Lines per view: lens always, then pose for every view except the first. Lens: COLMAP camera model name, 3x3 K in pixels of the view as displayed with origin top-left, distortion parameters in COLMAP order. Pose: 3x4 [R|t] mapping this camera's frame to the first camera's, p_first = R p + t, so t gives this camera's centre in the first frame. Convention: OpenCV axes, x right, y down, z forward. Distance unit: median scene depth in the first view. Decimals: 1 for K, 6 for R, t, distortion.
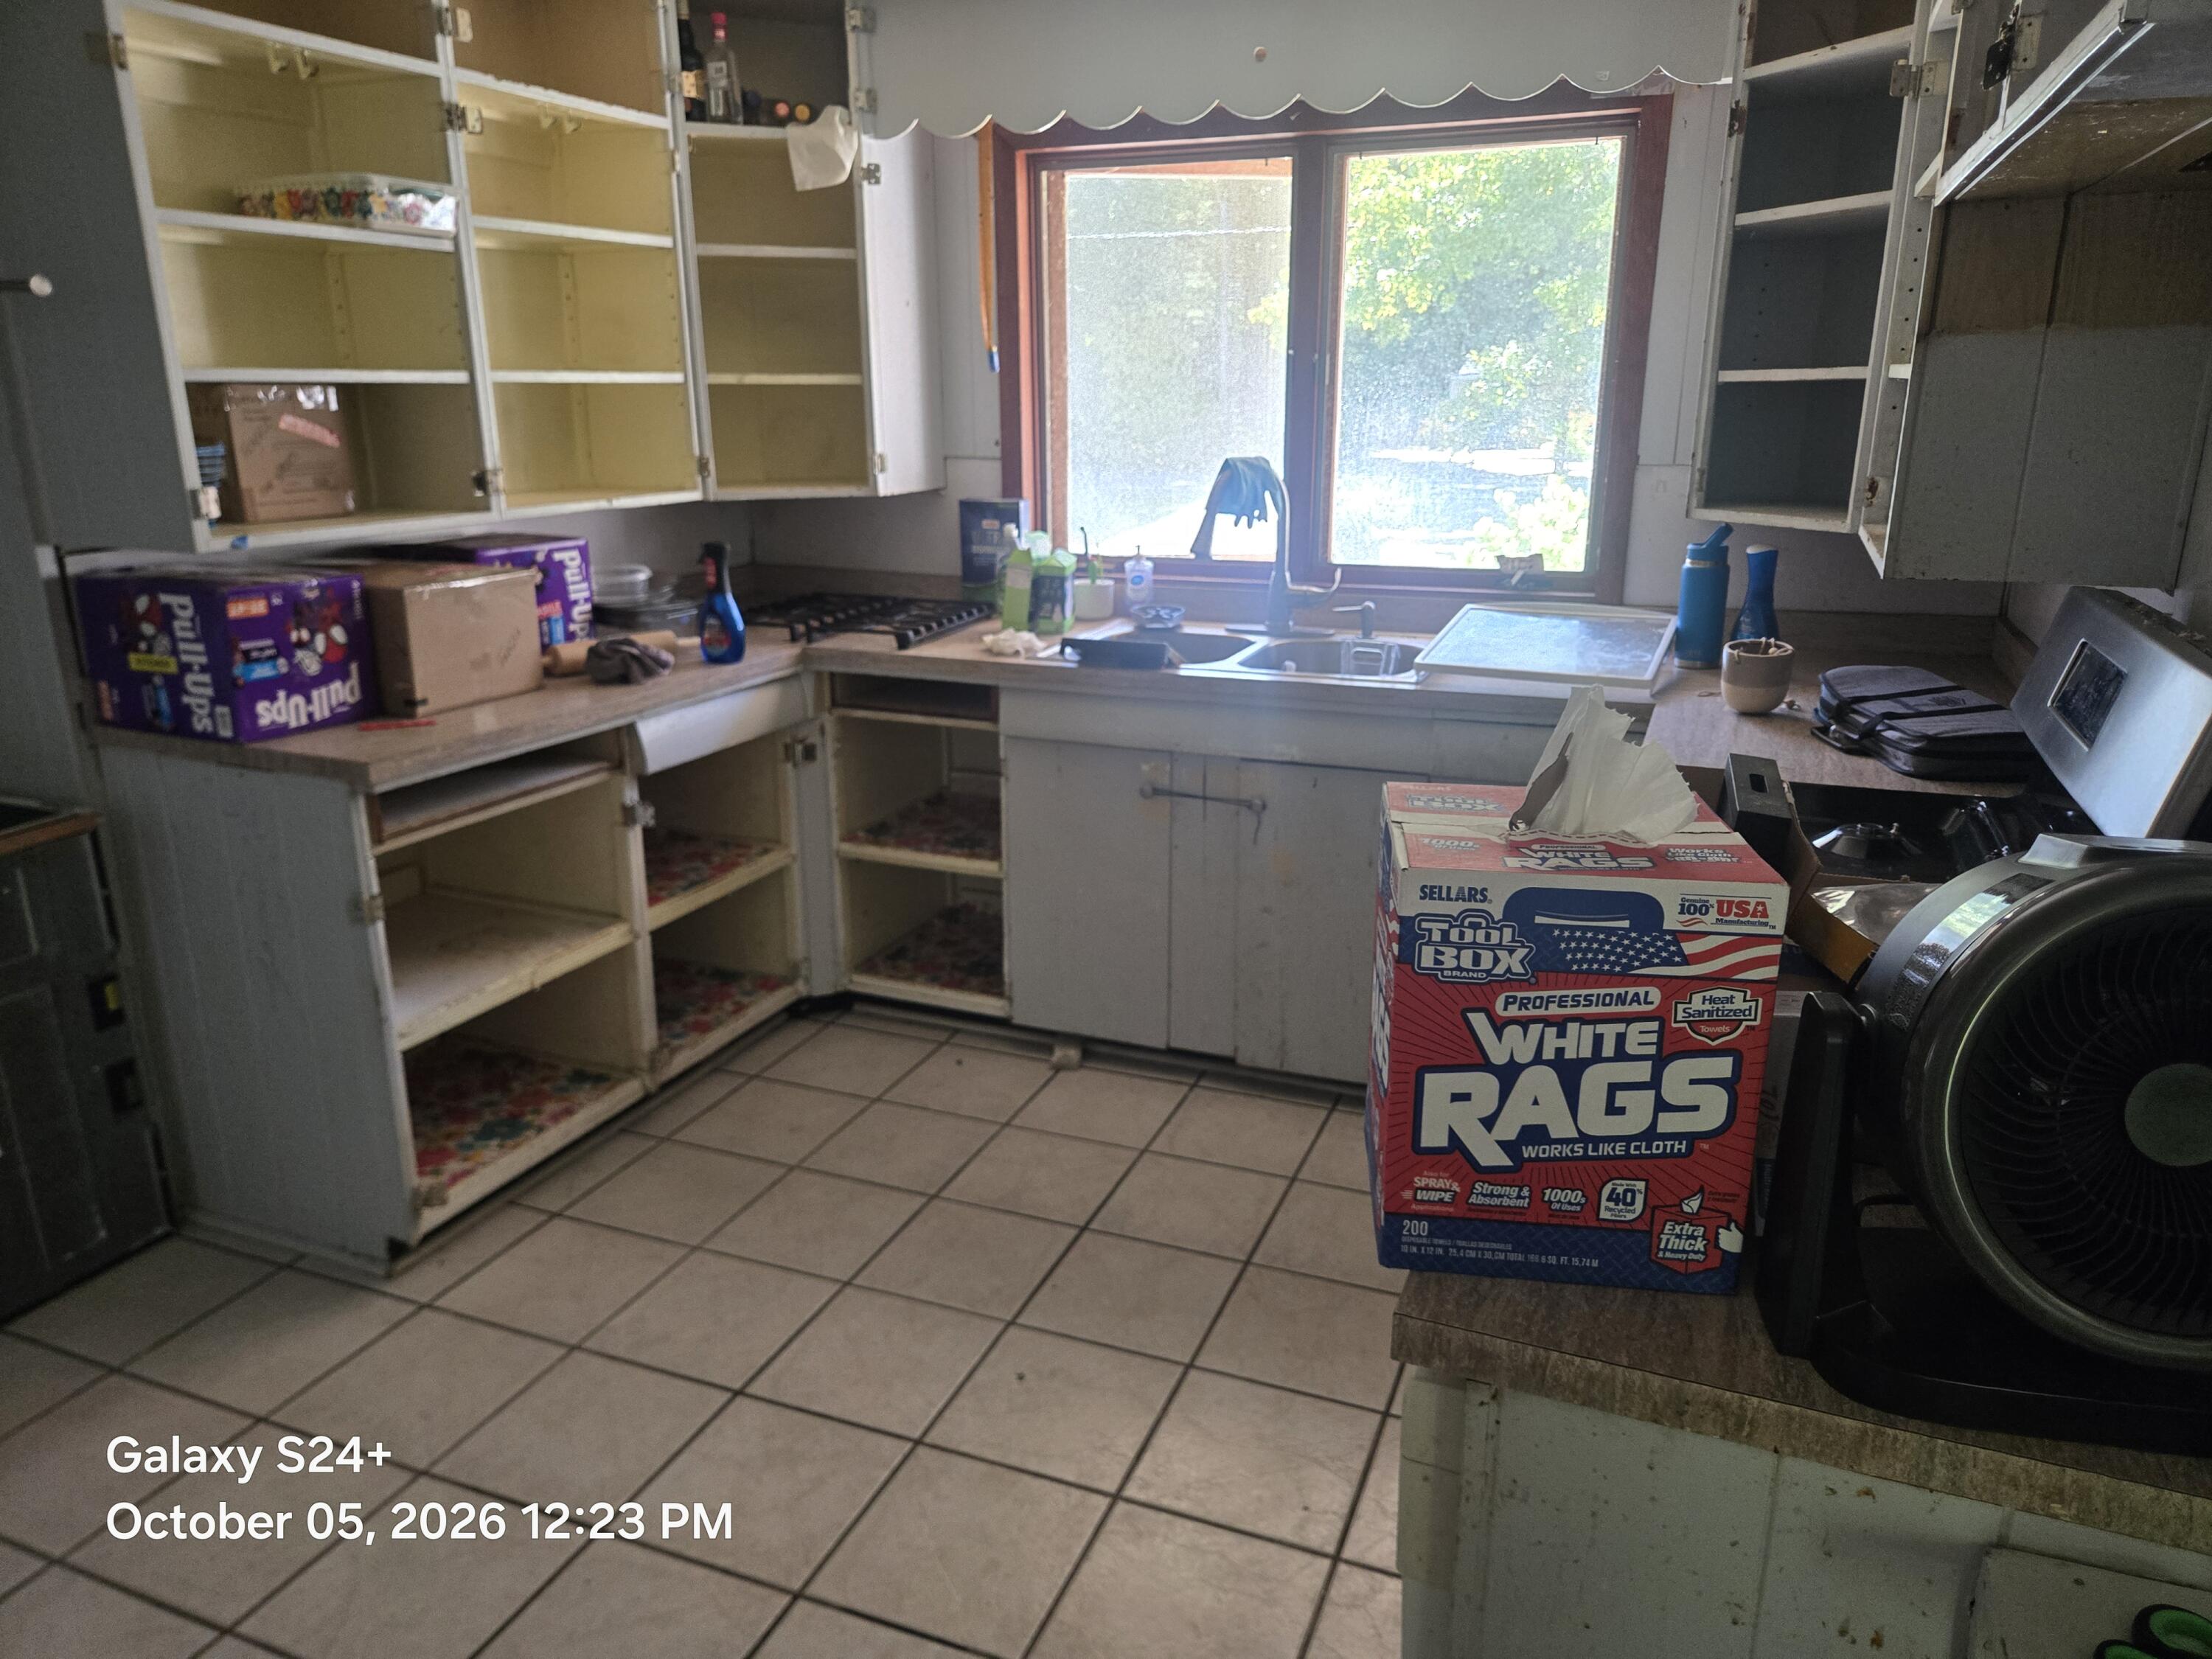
lens RADIAL K [[1494.5, 0, 1112.7], [0, 1494.5, 816.8], [0, 0, 1]] dist [0.066295, -0.058597]
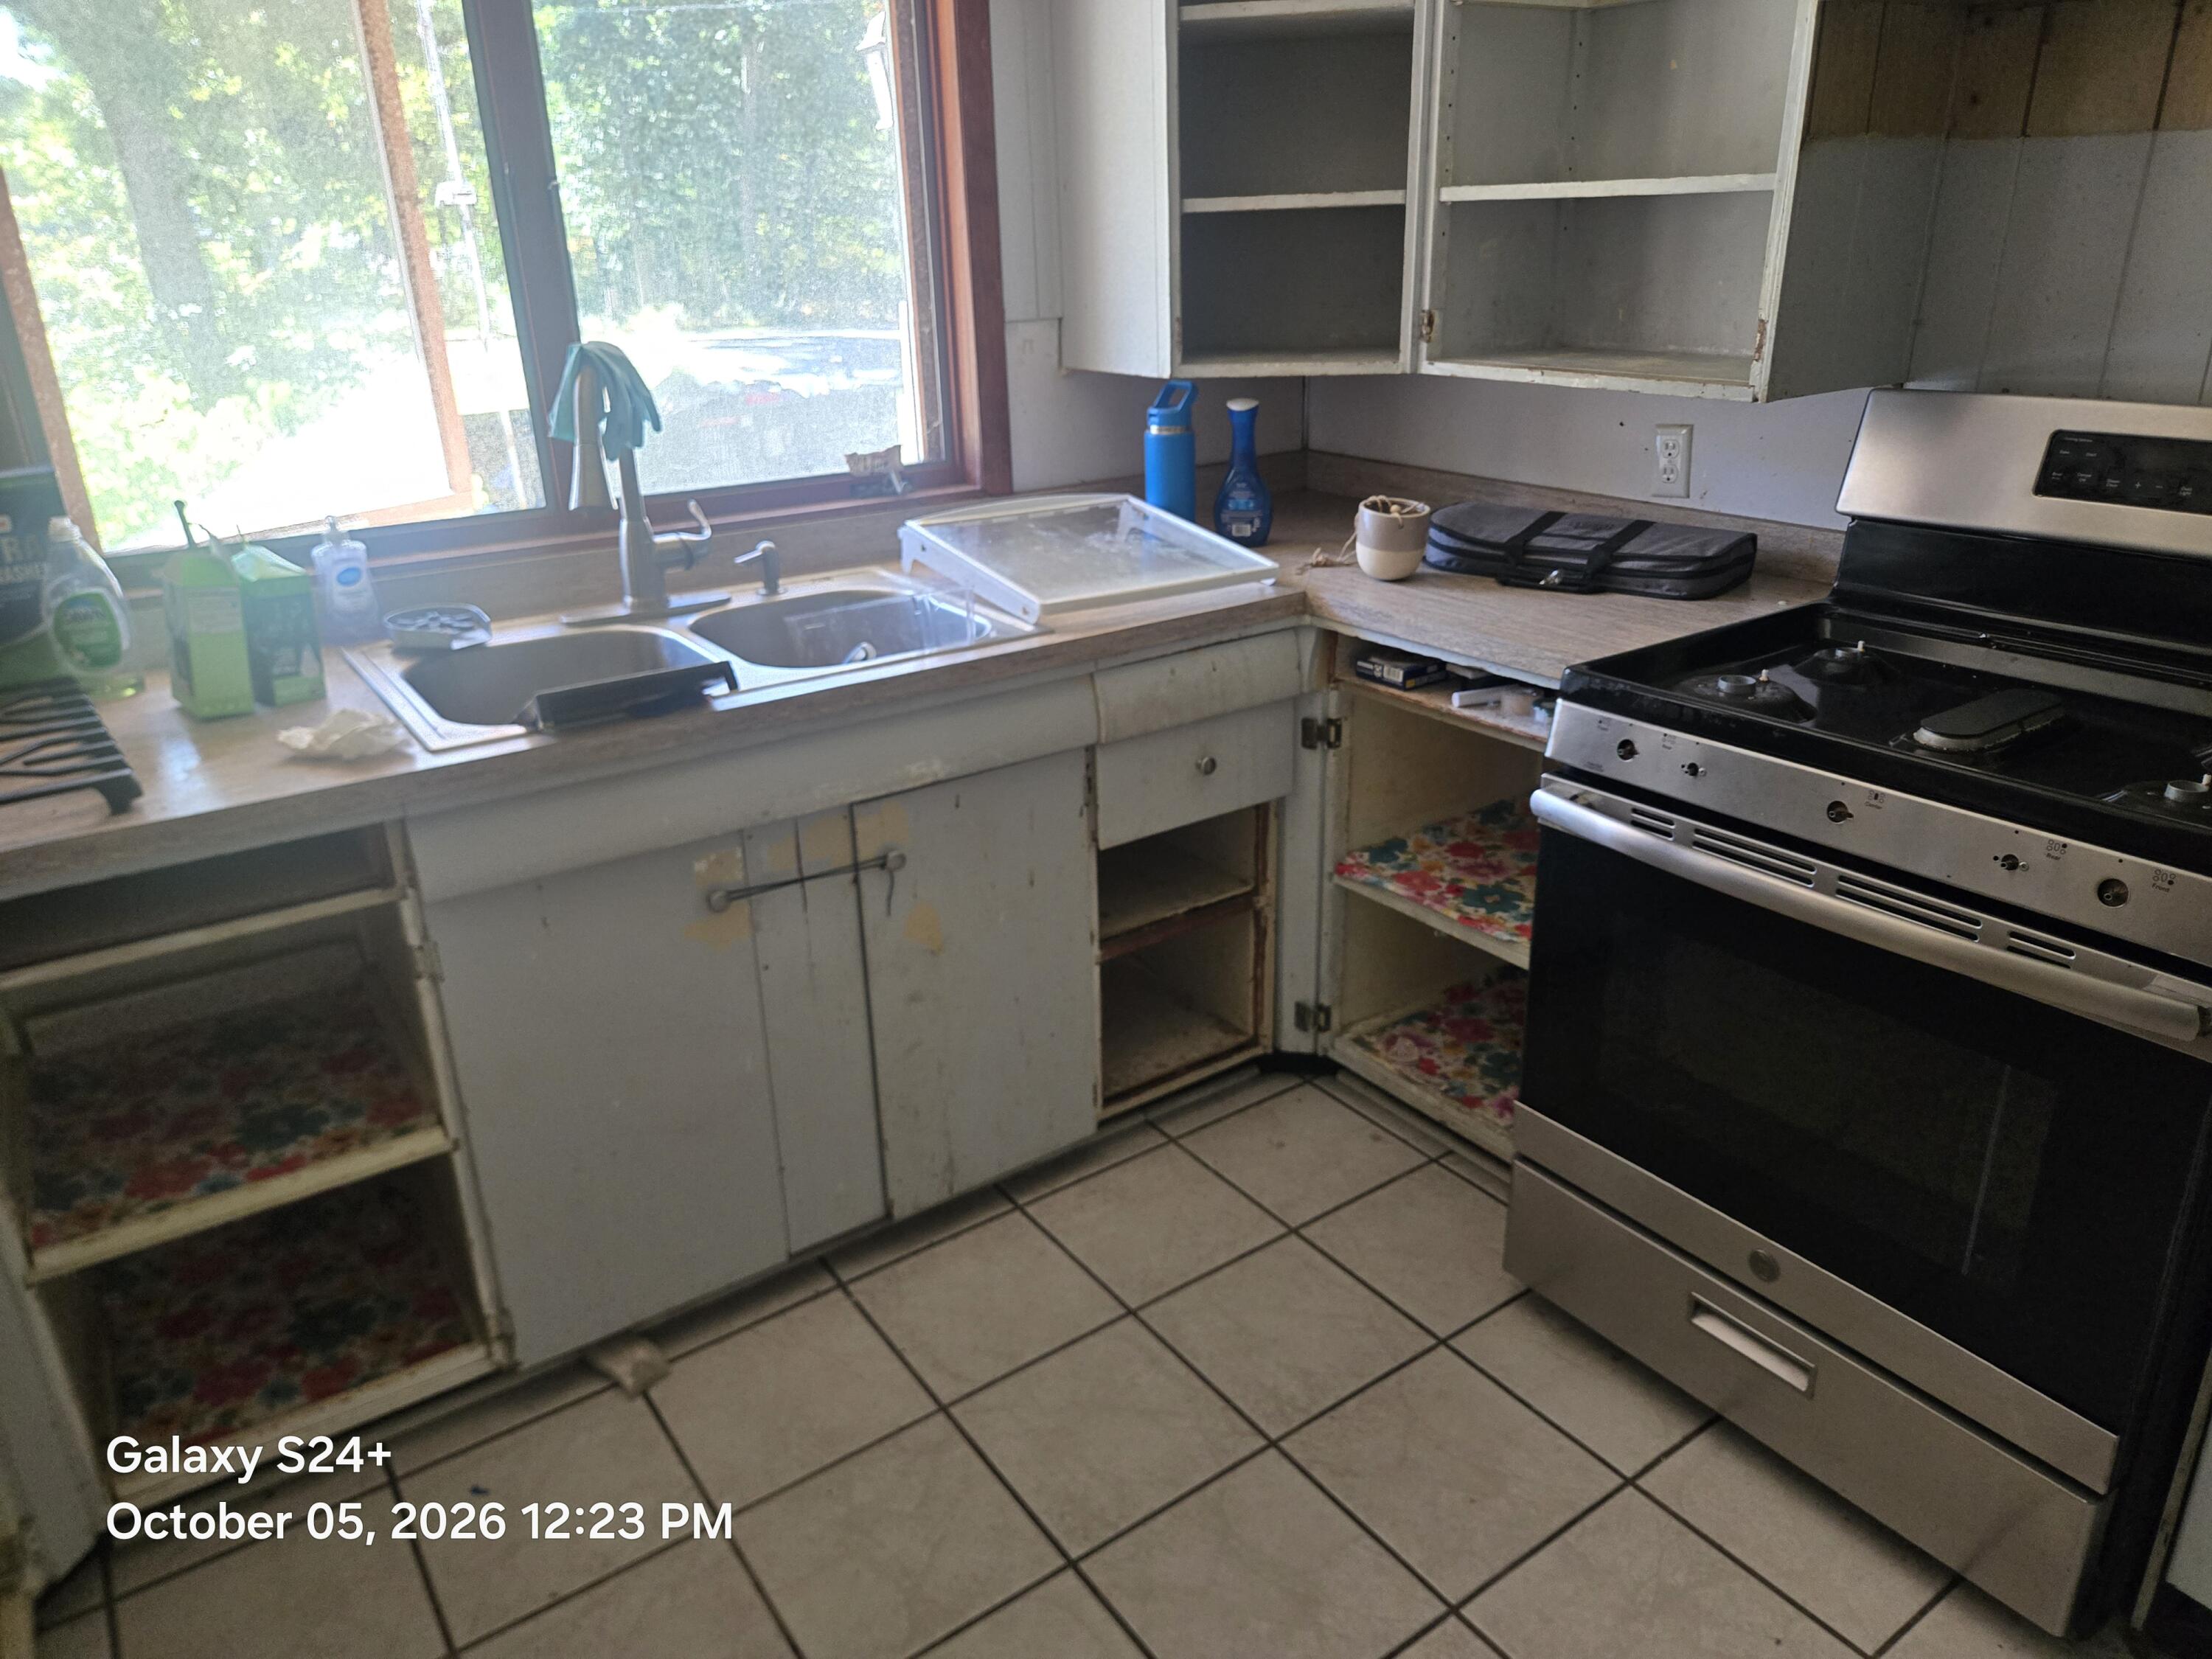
lens RADIAL K [[1494.5, 0, 1112.7], [0, 1494.5, 816.8], [0, 0, 1]] dist [0.066295, -0.058597]
pose [[0.542118, -0.315707, 0.778741, -0.335657], [0.251877, 0.945178, 0.207838, -0.128597], [-0.801665, 0.083475, 0.591917, 0.469998]]
